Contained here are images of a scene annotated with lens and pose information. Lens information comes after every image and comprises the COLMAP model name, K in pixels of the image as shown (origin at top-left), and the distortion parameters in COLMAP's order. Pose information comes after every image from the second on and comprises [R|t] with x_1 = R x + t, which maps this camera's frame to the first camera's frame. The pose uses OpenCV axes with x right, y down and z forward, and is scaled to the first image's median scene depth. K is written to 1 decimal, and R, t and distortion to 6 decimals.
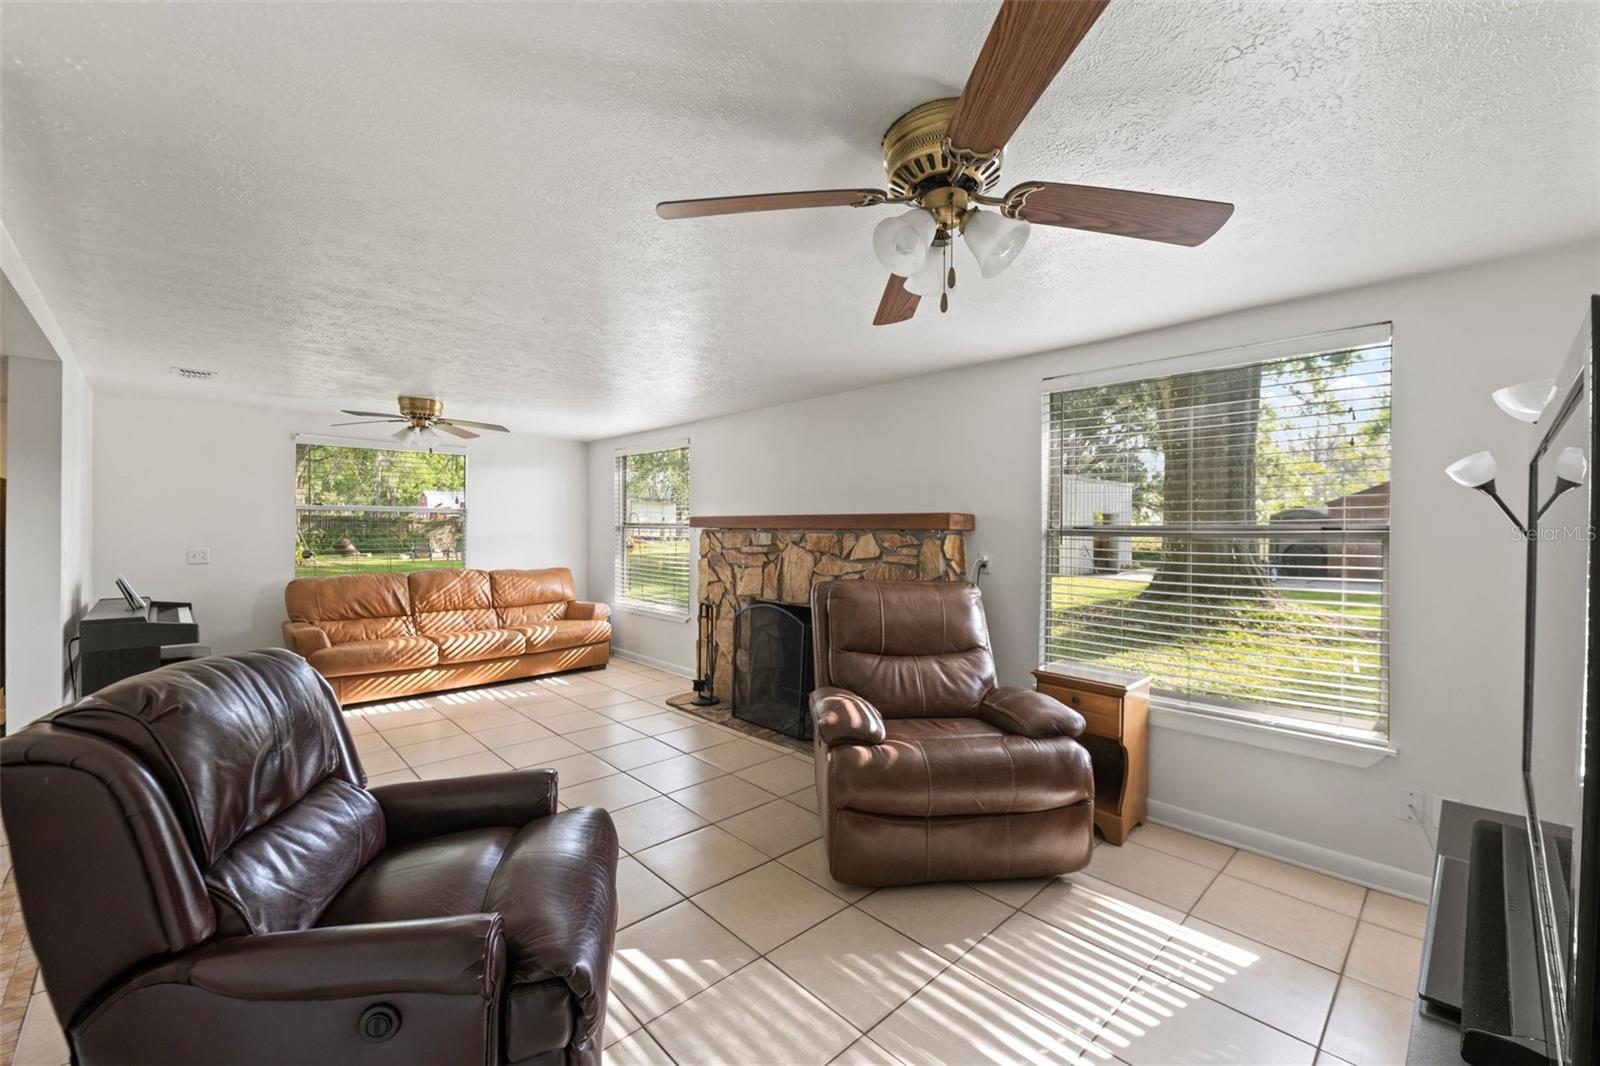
lens RADIAL K [[640.0, 0, 798.8], [0, 640.0, 529.3], [0, 0, 1]] dist [0.008769, -0.006689]
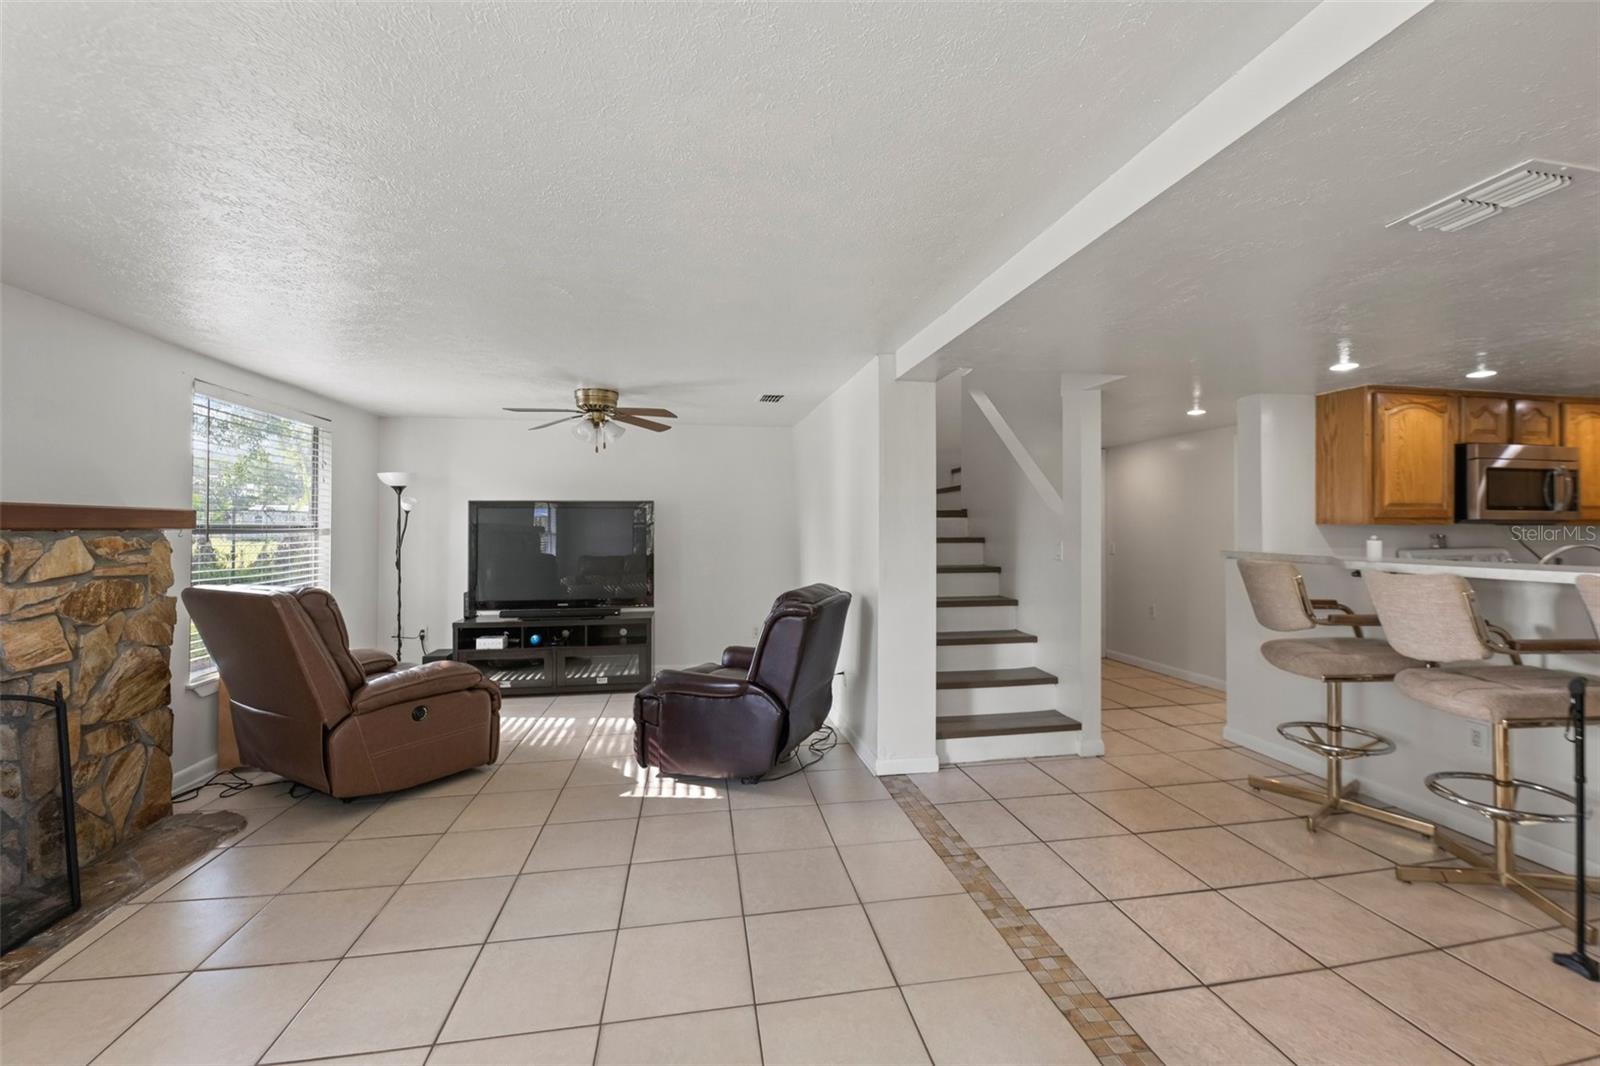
lens RADIAL K [[640.0, 0, 797.6], [0, 640.0, 523.0], [0, 0, 1]] dist [0.008769, -0.006689]
pose [[-0.824398, -0.002108, 0.566007, -0.715517], [-0.005441, 0.999976, -0.004201, -0.006127], [-0.565985, -0.006543, -0.824390, 0.956936]]
